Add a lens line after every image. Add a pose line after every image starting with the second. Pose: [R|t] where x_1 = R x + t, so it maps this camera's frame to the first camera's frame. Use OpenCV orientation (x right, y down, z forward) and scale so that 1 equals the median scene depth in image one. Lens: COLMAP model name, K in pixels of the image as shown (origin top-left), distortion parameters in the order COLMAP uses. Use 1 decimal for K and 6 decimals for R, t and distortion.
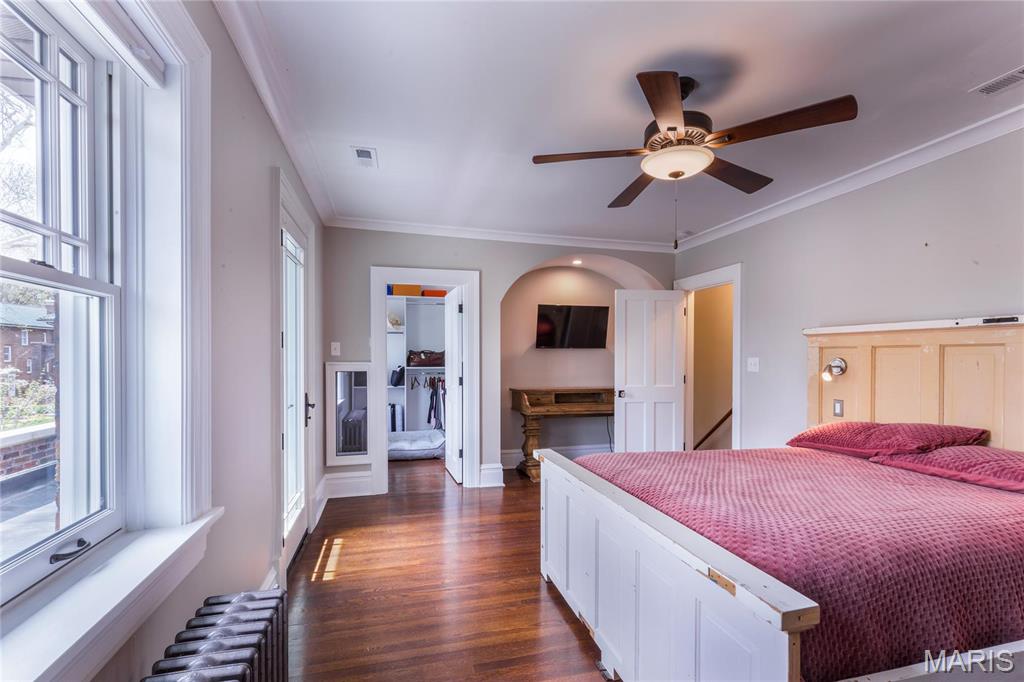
lens RADIAL K [[474.7, 0, 510.9], [0, 474.7, 350.5], [0, 0, 1]] dist [0.003268, -0.000032]
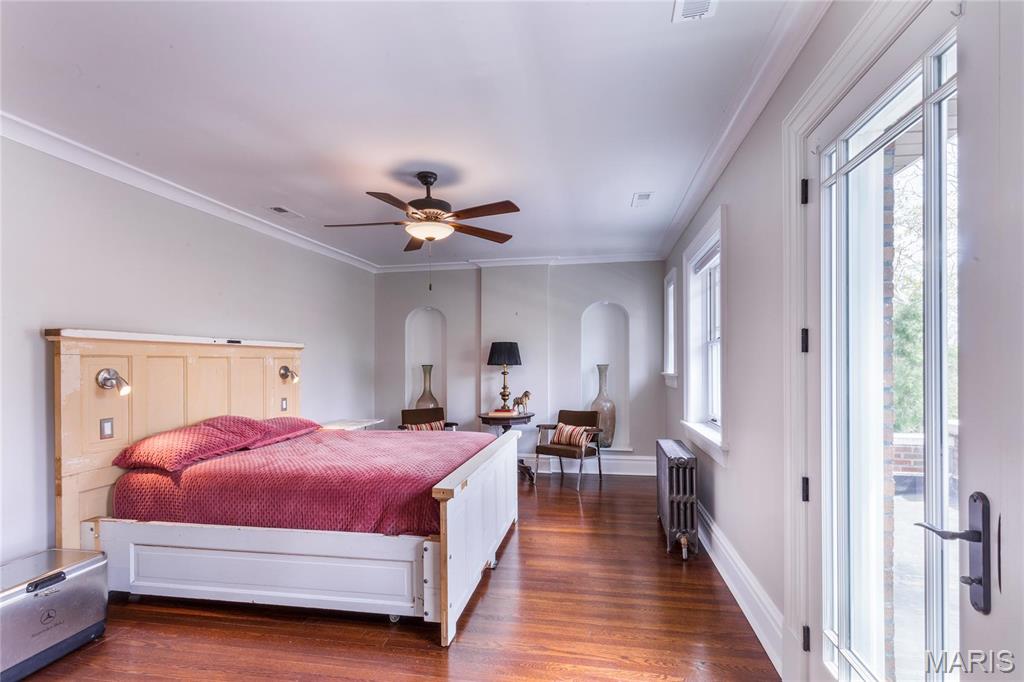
lens RADIAL K [[474.7, 0, 518.1], [0, 474.7, 365.2], [0, 0, 1]] dist [0.003268, -0.000032]
pose [[-0.911144, 0.003953, 0.412068, -0.400405], [0.002332, 0.999987, -0.004438, 0.018754], [-0.412081, -0.003083, -0.911142, 1.851064]]
